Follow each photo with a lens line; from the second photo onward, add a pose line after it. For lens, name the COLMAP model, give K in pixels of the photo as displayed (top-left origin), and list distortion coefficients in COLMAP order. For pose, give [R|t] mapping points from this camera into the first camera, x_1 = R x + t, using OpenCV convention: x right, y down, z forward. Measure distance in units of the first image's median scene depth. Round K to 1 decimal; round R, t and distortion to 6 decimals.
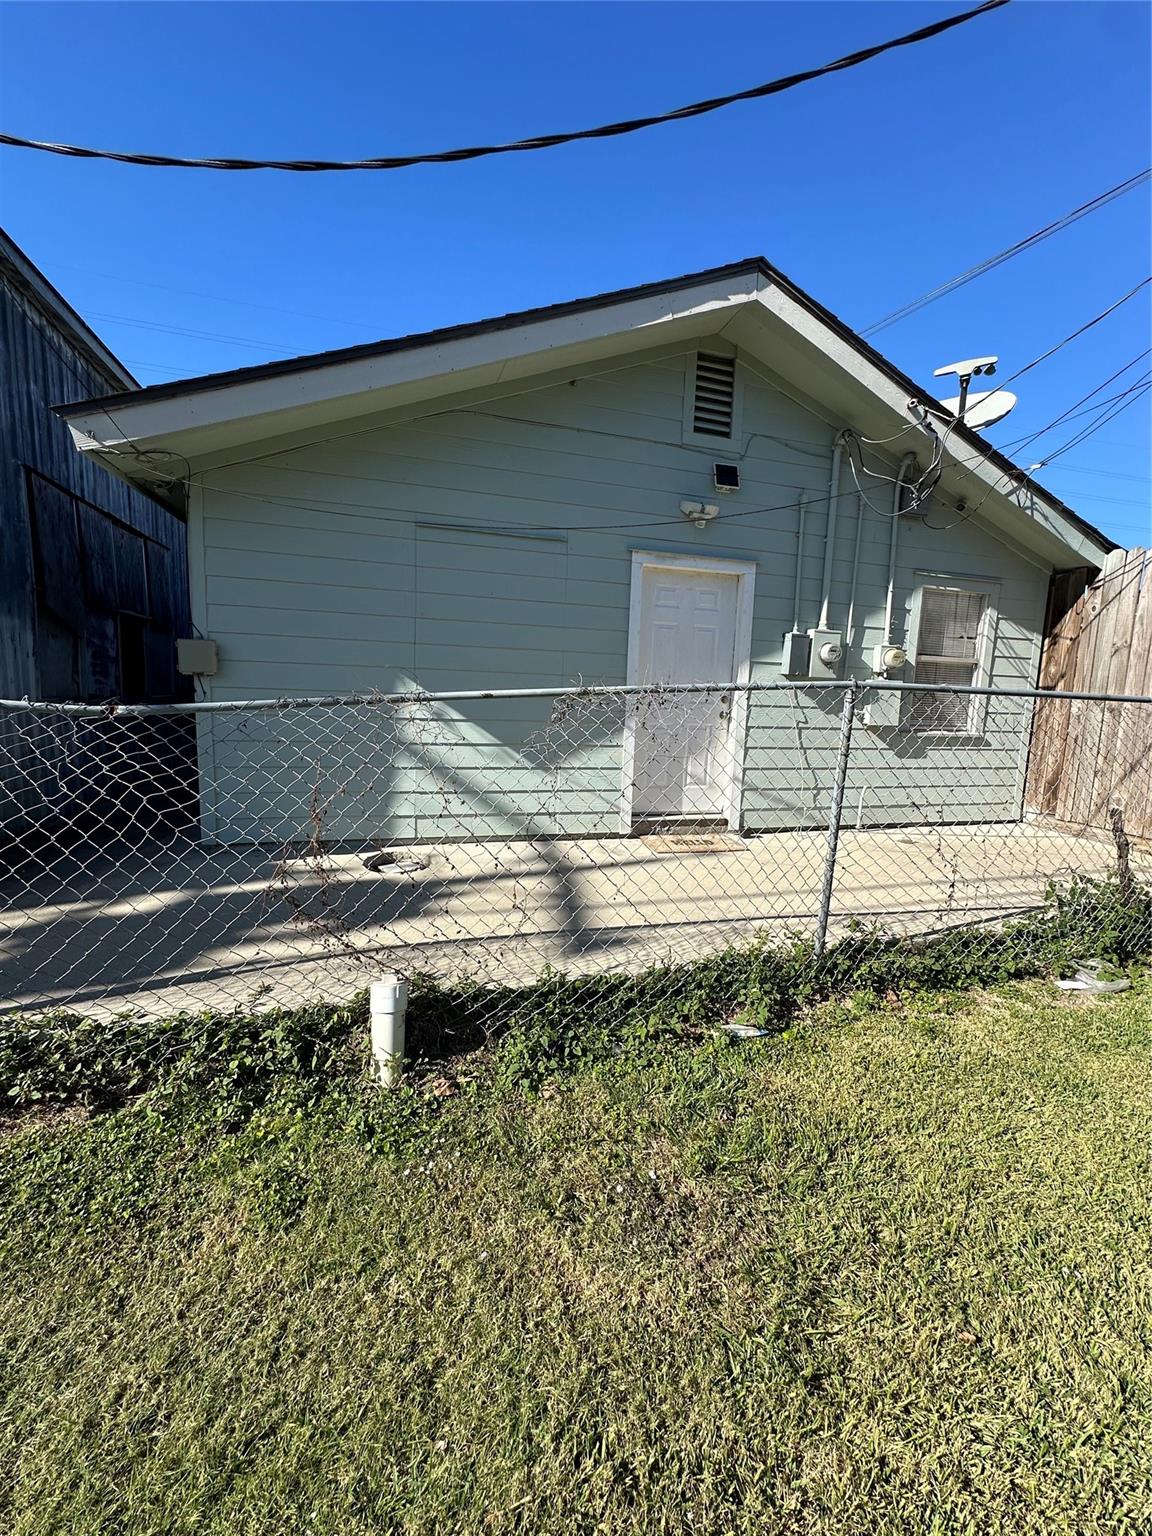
lens RADIAL K [[608.5, 0, 572.0], [0, 608.5, 778.4], [0, 0, 1]] dist [-0.002068, -0.000409]
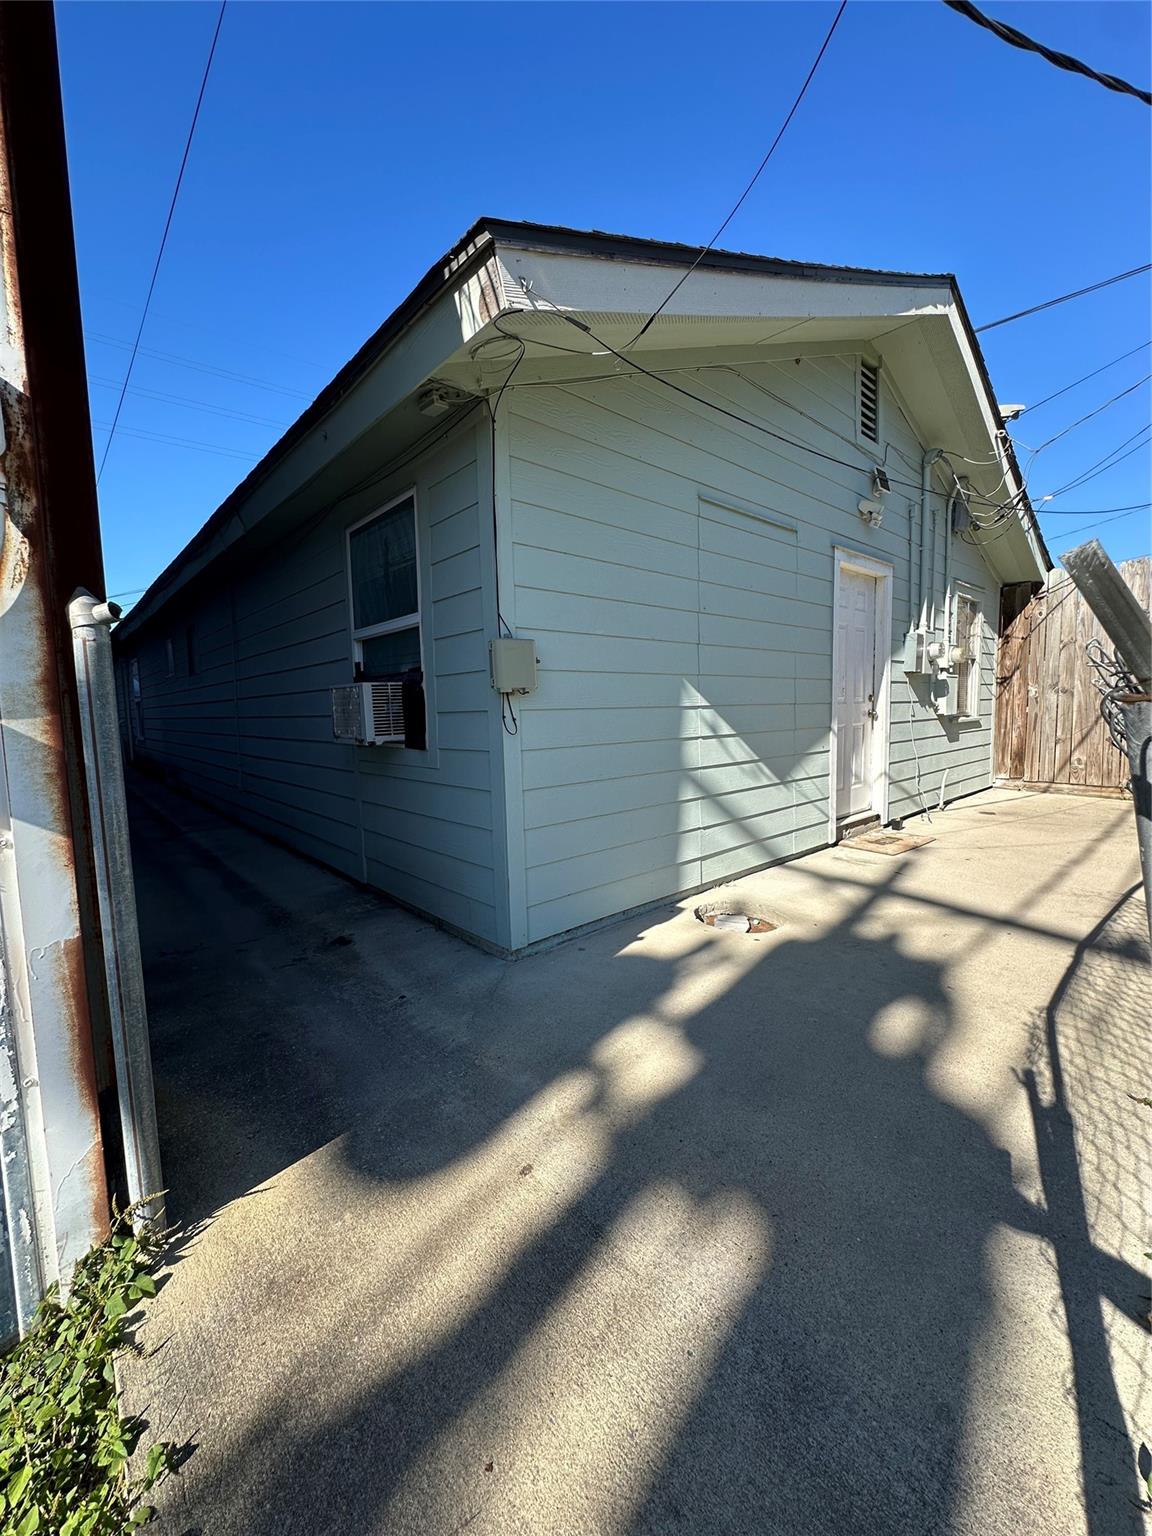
lens RADIAL K [[608.5, 0, 577.9], [0, 608.5, 774.7], [0, 0, 1]] dist [-0.002068, -0.000409]
pose [[0.898460, -0.103714, 0.426630, -0.698784], [0.116482, 0.993185, -0.003863, -0.059904], [-0.423322, 0.053166, 0.904418, 0.318052]]
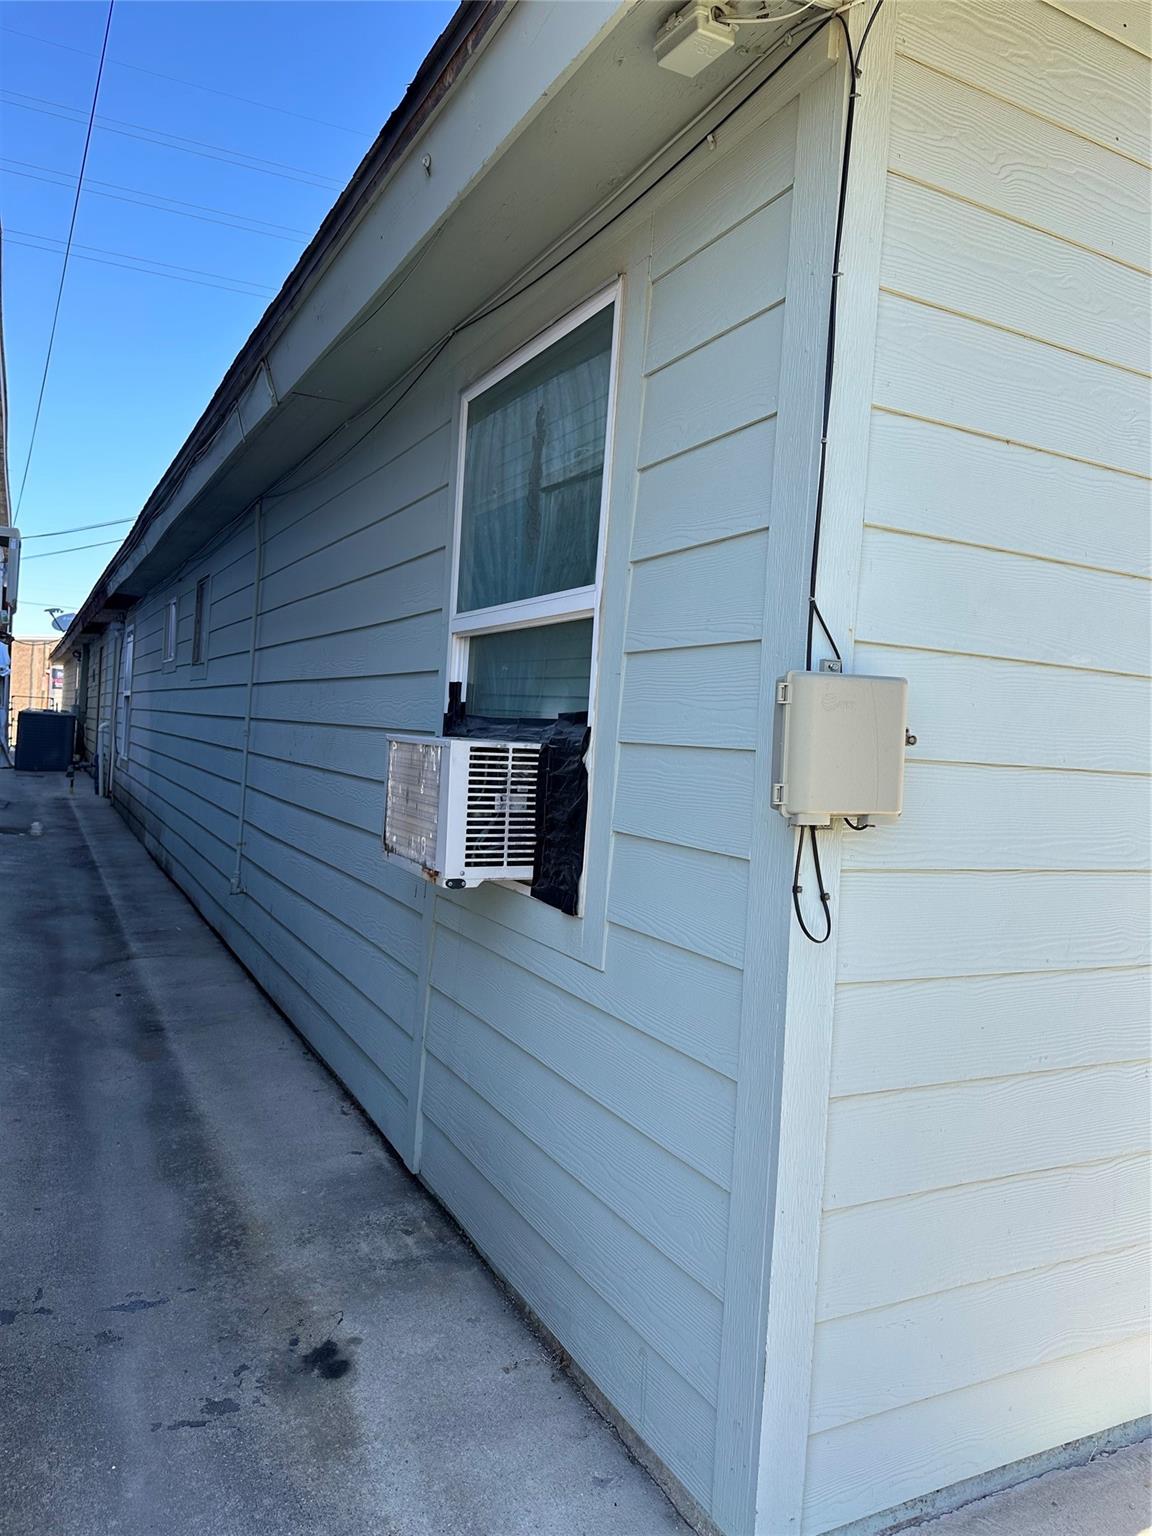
lens RADIAL K [[1070.2, 0, 571.1], [0, 1070.2, 762.0], [0, 0, 1]] dist [0.079705, -0.000320]
pose [[0.982422, 0.016183, 0.185973, -0.654368], [0.003430, 0.994502, -0.104660, -0.126766], [-0.186644, 0.103458, 0.976965, 0.514671]]
